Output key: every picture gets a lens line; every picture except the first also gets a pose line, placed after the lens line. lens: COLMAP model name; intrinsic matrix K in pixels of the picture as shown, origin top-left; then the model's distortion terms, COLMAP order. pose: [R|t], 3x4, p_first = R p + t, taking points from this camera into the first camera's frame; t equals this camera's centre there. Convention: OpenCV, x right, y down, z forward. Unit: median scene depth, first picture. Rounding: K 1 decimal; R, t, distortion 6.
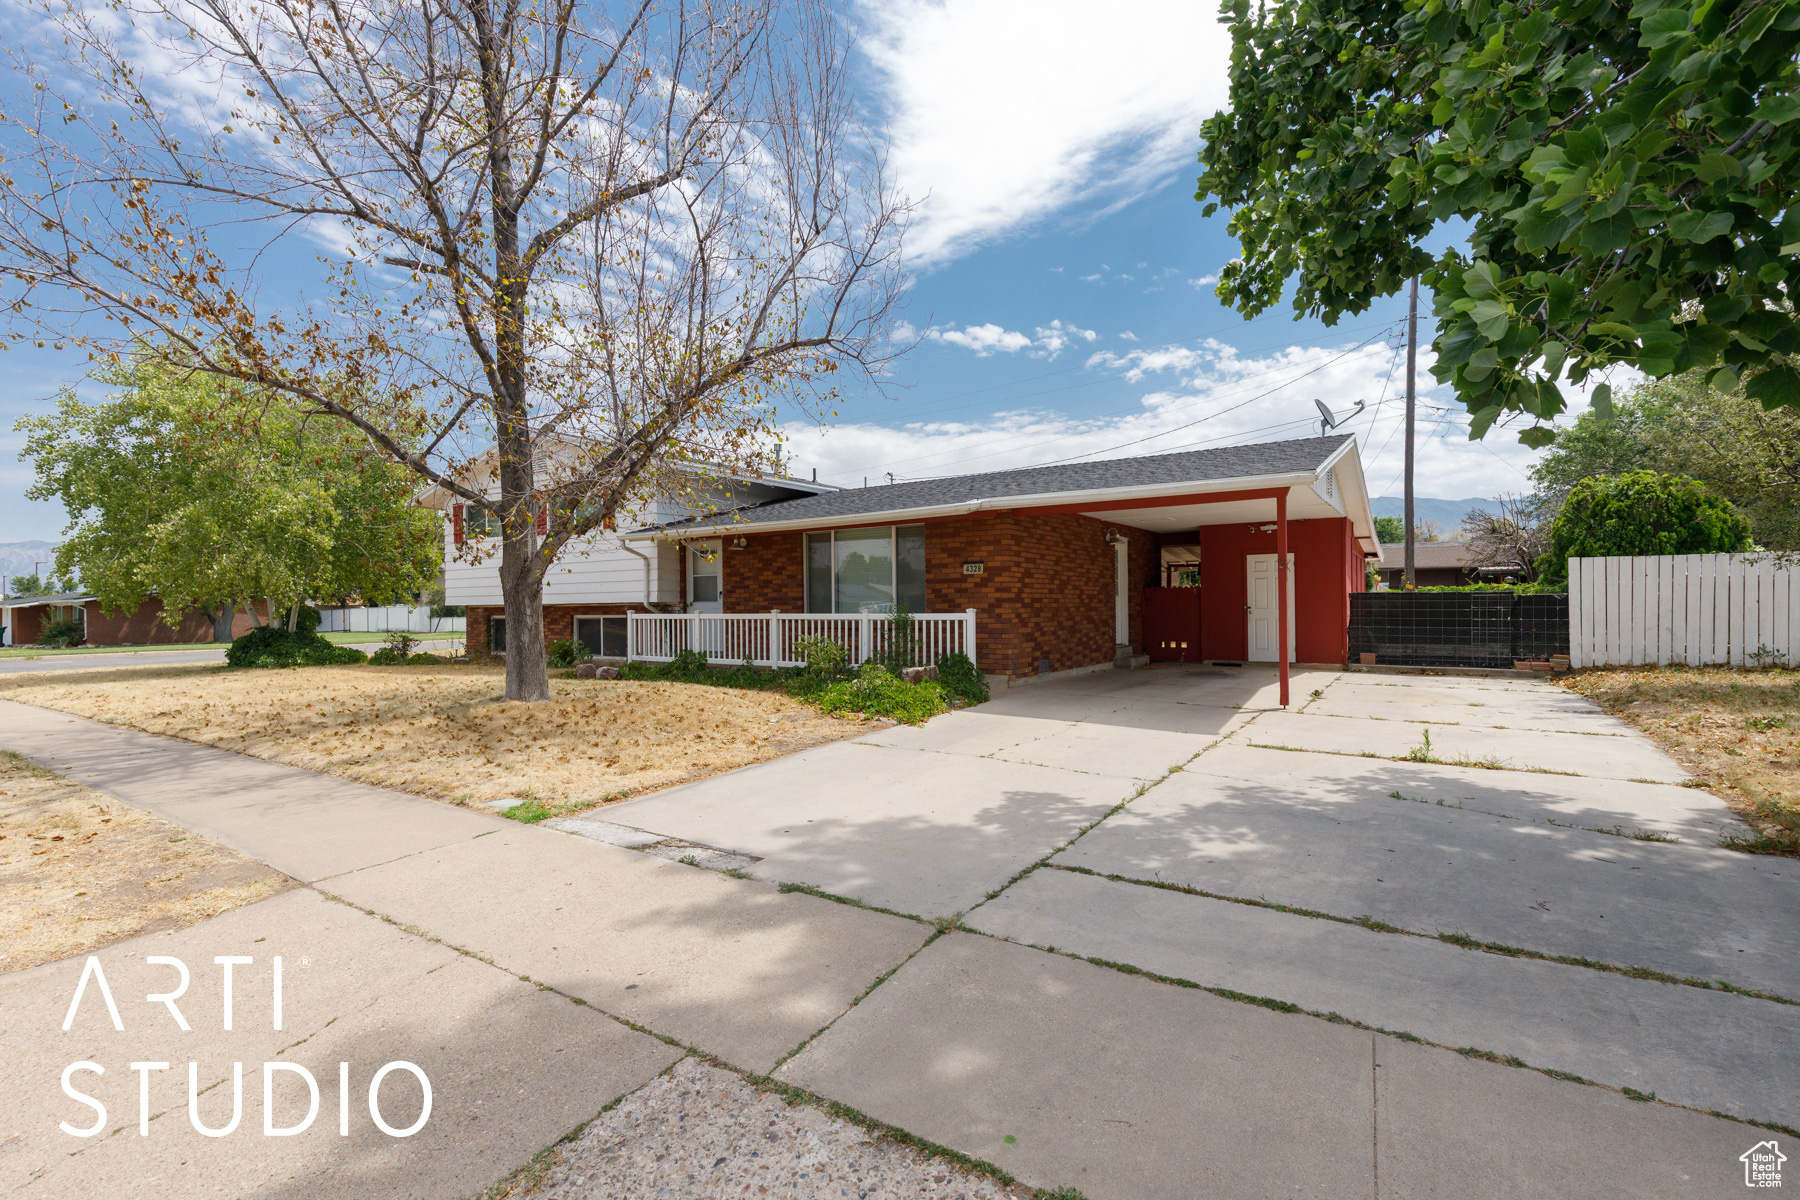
lens RADIAL K [[825.9, 0, 858.4], [0, 825.9, 608.2], [0, 0, 1]] dist [0.003112, -0.000280]
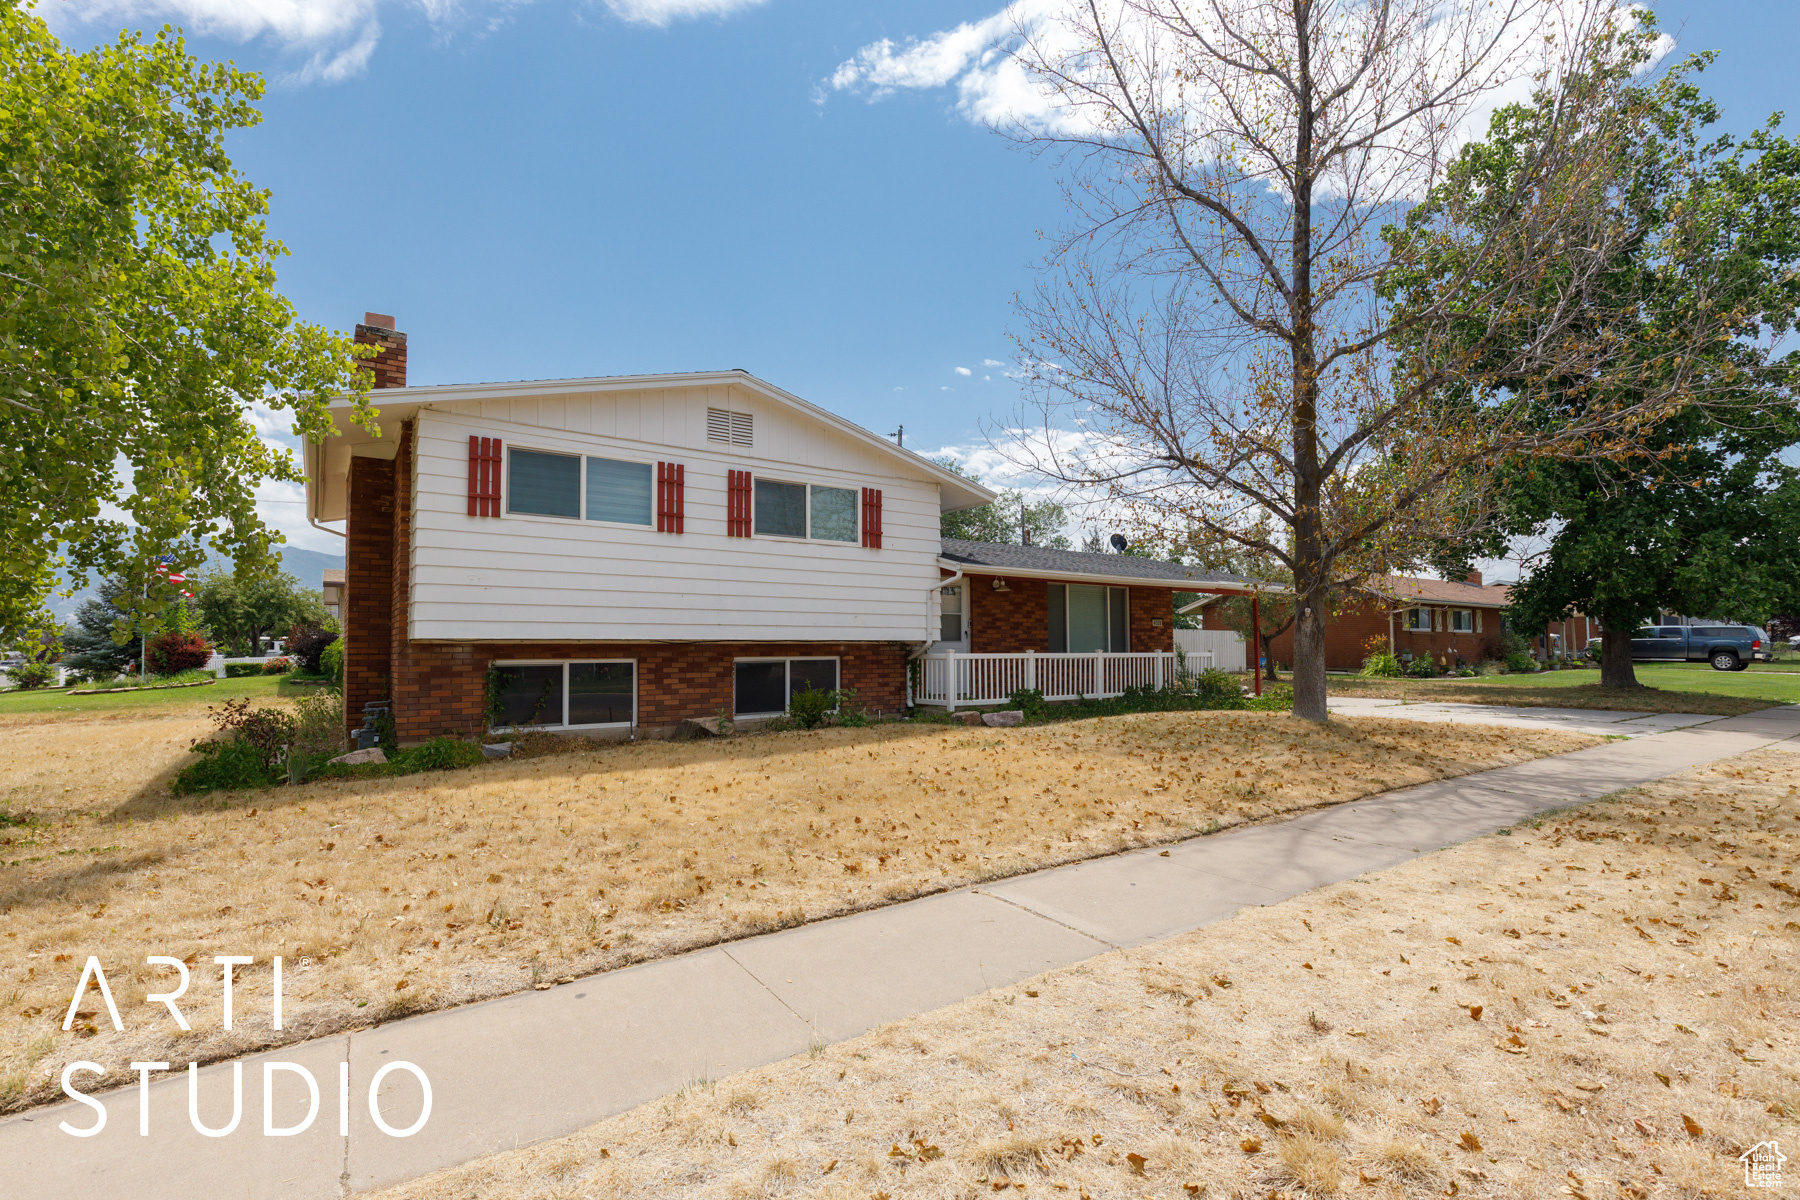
lens RADIAL K [[825.9, 0, 858.4], [0, 825.9, 608.2], [0, 0, 1]] dist [0.003112, -0.000280]
pose [[0.366989, 0.050760, 0.928839, -1.149263], [0.000193, 0.998506, -0.054643, 0.006327], [-0.930225, 0.020232, 0.366431, 0.772978]]
